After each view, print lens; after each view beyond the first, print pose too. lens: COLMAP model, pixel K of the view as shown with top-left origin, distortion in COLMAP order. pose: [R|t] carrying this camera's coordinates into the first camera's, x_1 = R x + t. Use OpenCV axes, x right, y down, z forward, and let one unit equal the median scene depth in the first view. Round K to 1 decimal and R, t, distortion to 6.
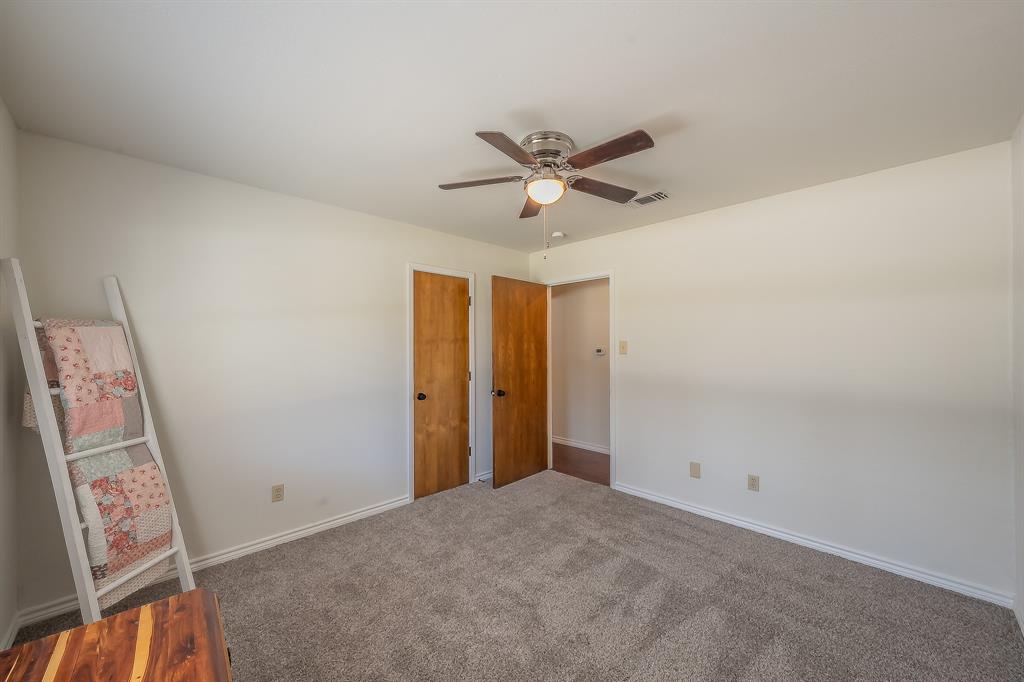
lens RADIAL K [[387.3, 0, 512.0], [0, 387.3, 341.0], [0, 0, 1]] dist [-0.000831, -0.000115]
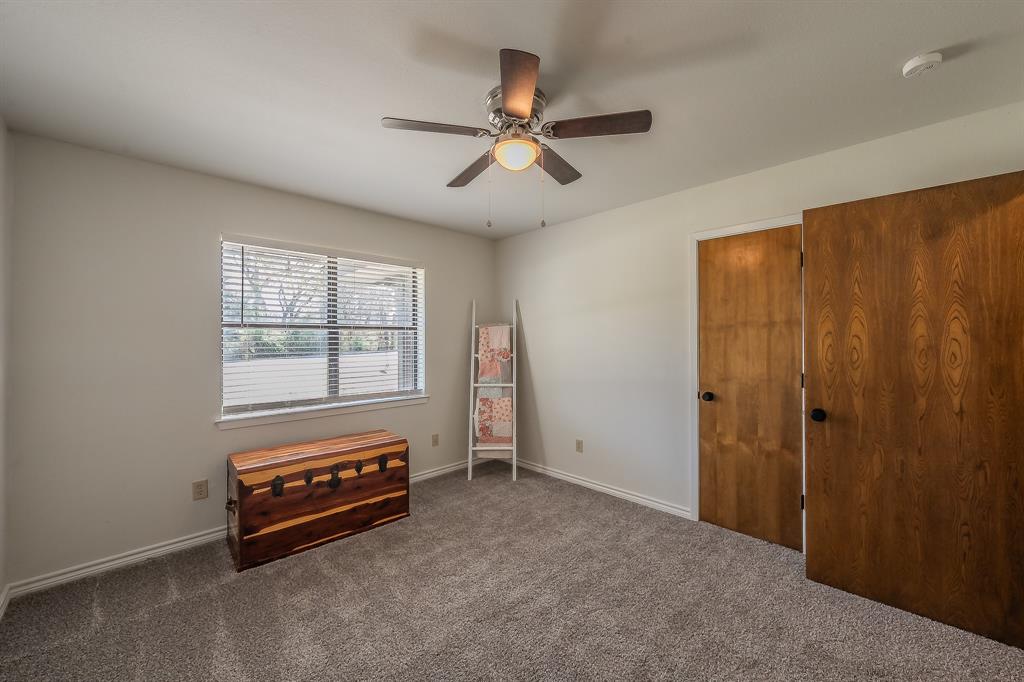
lens RADIAL K [[387.3, 0, 512.0], [0, 387.3, 341.0], [0, 0, 1]] dist [-0.000831, -0.000115]
pose [[0.022186, 0.001402, -0.999753, 0.563895], [0.013637, 0.999906, 0.001705, 0.021823], [0.999661, -0.013671, 0.022165, 0.586012]]
